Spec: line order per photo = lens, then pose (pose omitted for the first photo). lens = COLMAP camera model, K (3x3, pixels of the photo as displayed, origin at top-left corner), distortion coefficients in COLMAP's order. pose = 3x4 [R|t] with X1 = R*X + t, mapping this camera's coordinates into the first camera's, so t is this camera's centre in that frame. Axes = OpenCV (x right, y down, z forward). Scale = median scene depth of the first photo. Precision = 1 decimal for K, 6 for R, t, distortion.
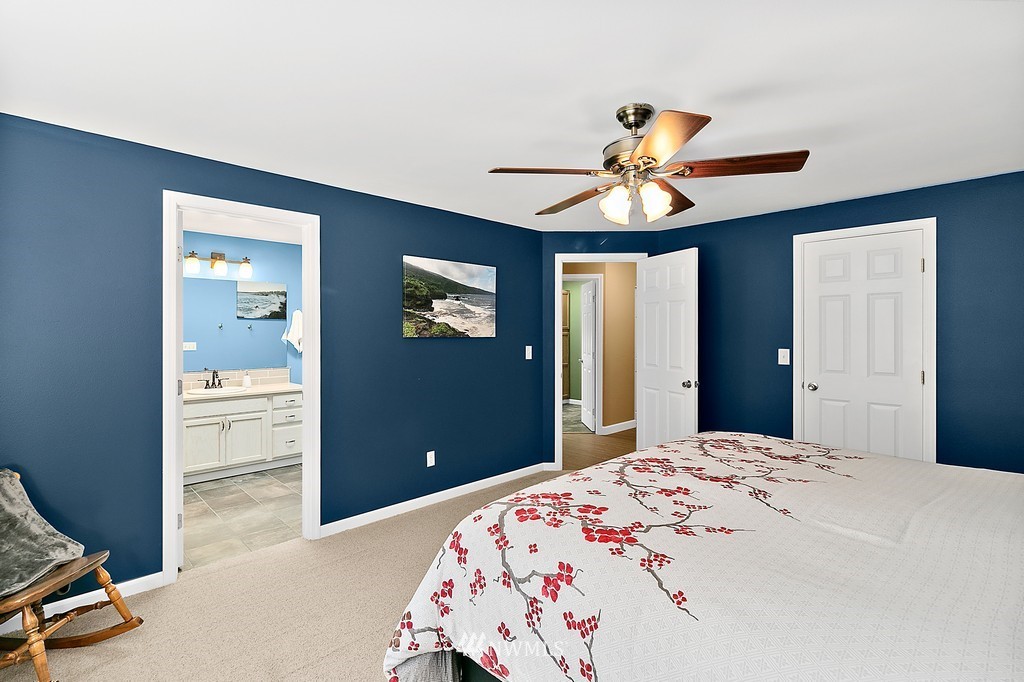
lens RADIAL K [[474.1, 0, 505.1], [0, 474.1, 334.9], [0, 0, 1]] dist [0.002339, -0.000009]
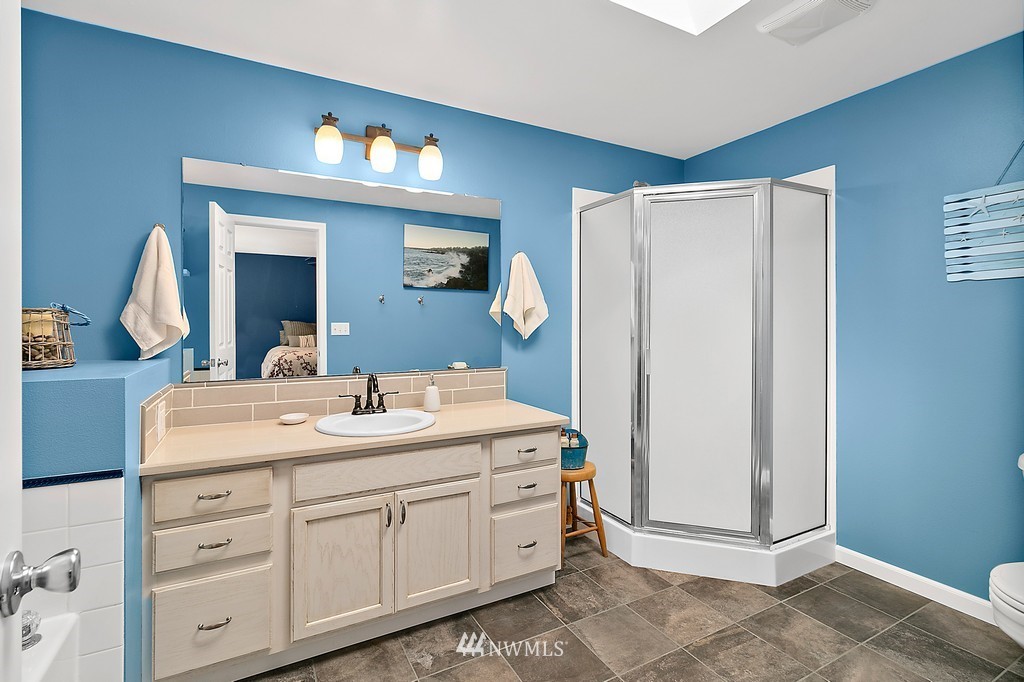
lens RADIAL K [[474.1, 0, 505.1], [0, 474.1, 334.9], [0, 0, 1]] dist [0.002339, -0.000009]
pose [[0.959869, 0.008150, -0.280329, -0.350307], [-0.002839, 0.999809, 0.019346, 0.026682], [0.280433, -0.017773, 0.959709, 0.581104]]
